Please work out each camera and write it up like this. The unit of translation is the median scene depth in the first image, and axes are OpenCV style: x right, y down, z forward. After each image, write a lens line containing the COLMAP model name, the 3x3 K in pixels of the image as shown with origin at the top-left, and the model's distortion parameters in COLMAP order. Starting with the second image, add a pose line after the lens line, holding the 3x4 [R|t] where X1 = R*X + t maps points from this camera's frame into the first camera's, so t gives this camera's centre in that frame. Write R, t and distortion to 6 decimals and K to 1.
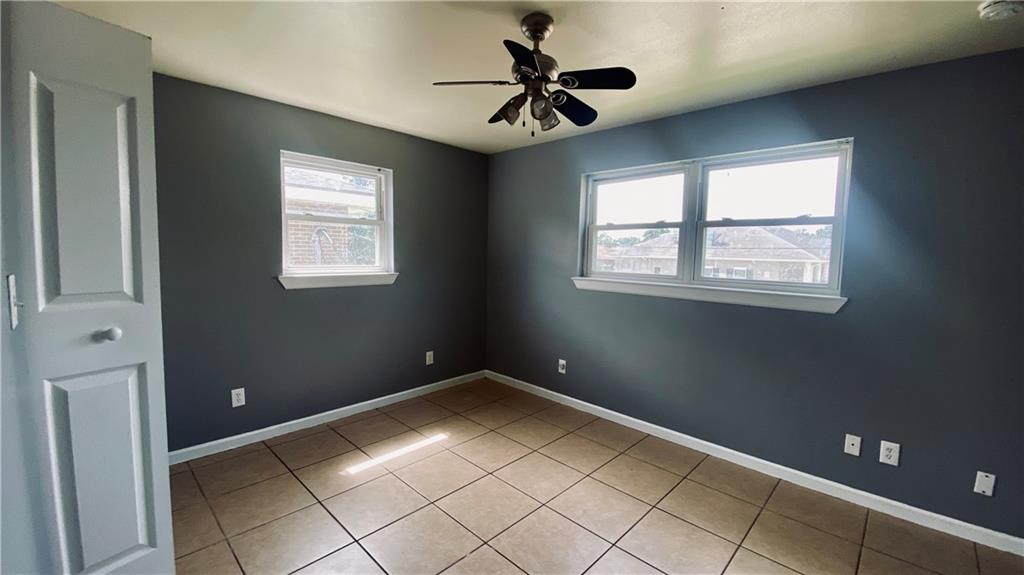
lens RADIAL K [[415.9, 0, 513.9], [0, 415.9, 285.5], [0, 0, 1]] dist [0.013791, -0.016272]
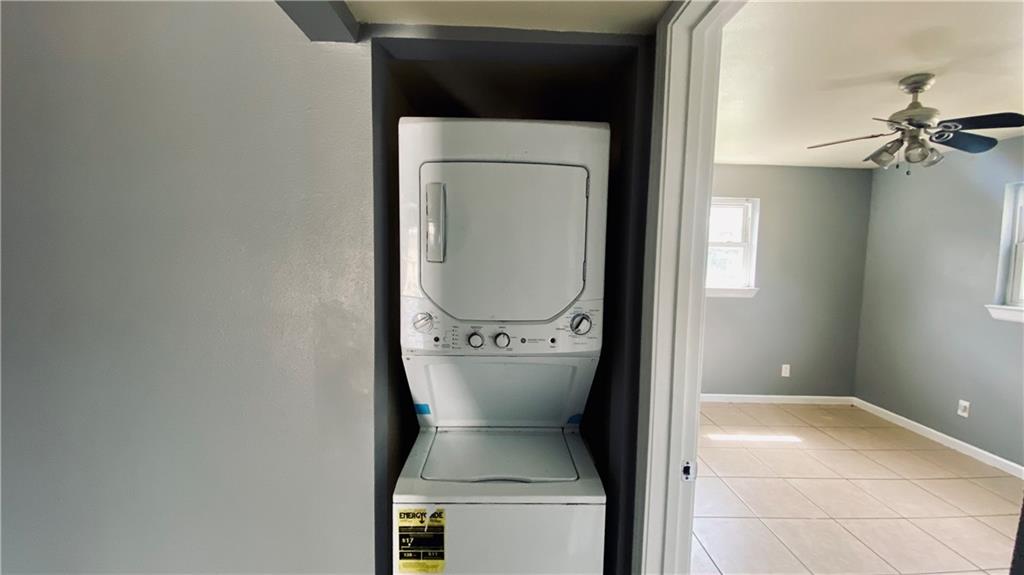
lens RADIAL K [[415.9, 0, 513.9], [0, 415.9, 285.5], [0, 0, 1]] dist [0.013791, -0.016272]
pose [[0.709731, 0.048767, -0.702783, 0.048036], [-0.071091, 0.997467, -0.002579, 0.012383], [0.700877, 0.051792, 0.711399, -0.287546]]
